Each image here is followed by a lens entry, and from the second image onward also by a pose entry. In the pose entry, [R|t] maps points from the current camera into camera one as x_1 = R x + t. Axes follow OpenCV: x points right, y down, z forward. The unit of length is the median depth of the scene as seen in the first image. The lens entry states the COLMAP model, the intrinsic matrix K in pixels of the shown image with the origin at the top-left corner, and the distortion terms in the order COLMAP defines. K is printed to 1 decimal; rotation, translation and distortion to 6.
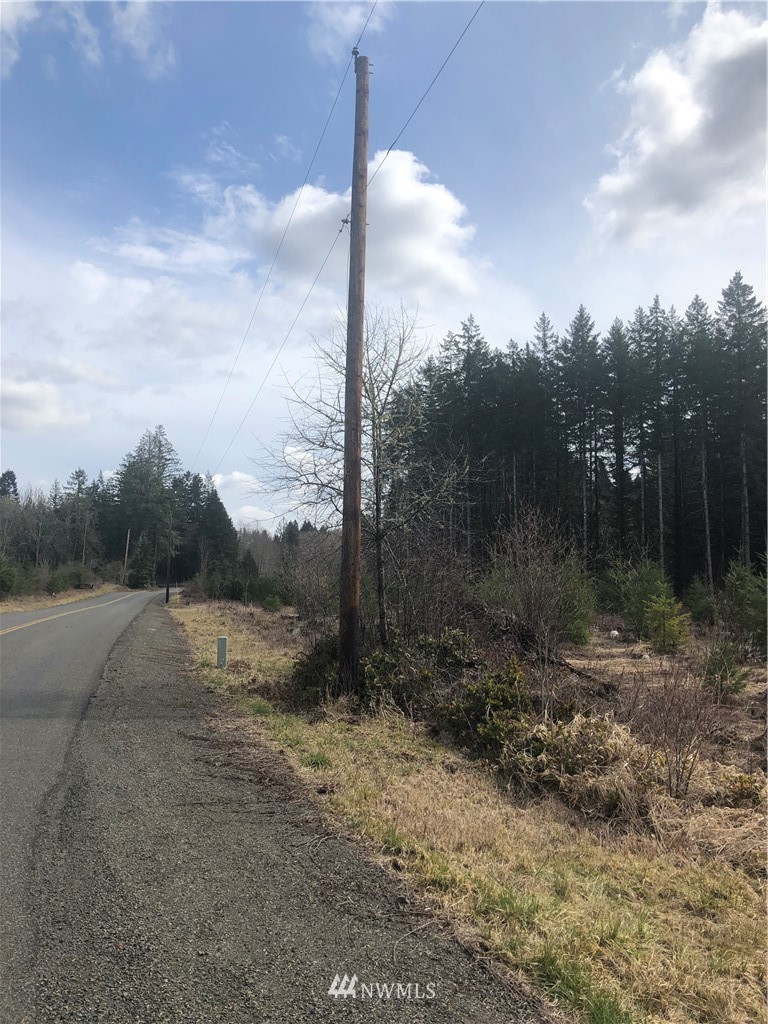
lens RADIAL K [[880.6, 0, 384.0], [0, 880.6, 512.0], [0, 0, 1]] dist [0.059452, -0.010992]
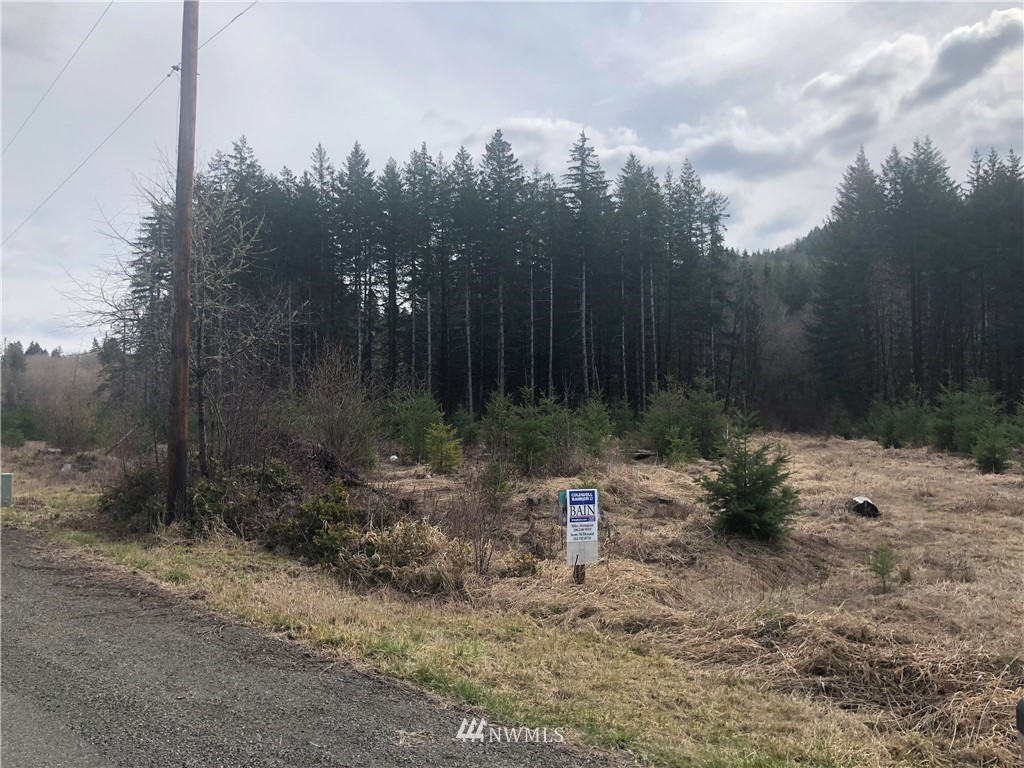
lens RADIAL K [[880.6, 0, 512.0], [0, 880.6, 384.0], [0, 0, 1]] dist [0.059452, -0.010992]
pose [[0.918755, 0.004979, 0.394796, -0.026734], [-0.024655, 0.998693, 0.044781, -0.004927], [-0.394057, -0.050877, 0.917677, -0.039402]]
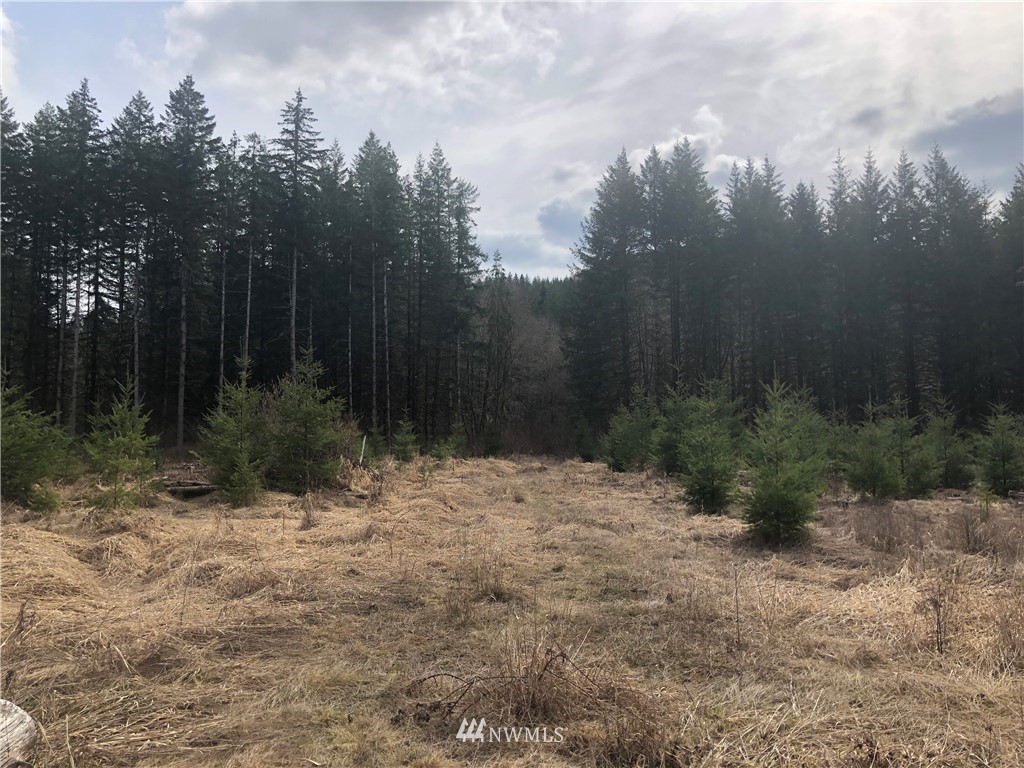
lens RADIAL K [[845.7, 0, 545.1], [0, 845.7, 385.2], [0, 0, 1]] dist [0.115763, -0.000350]
pose [[0.795899, 0.035103, 0.604411, 0.224531], [-0.044358, 0.999016, 0.000390, 0.023287], [-0.603803, -0.027121, 0.796672, 0.135747]]
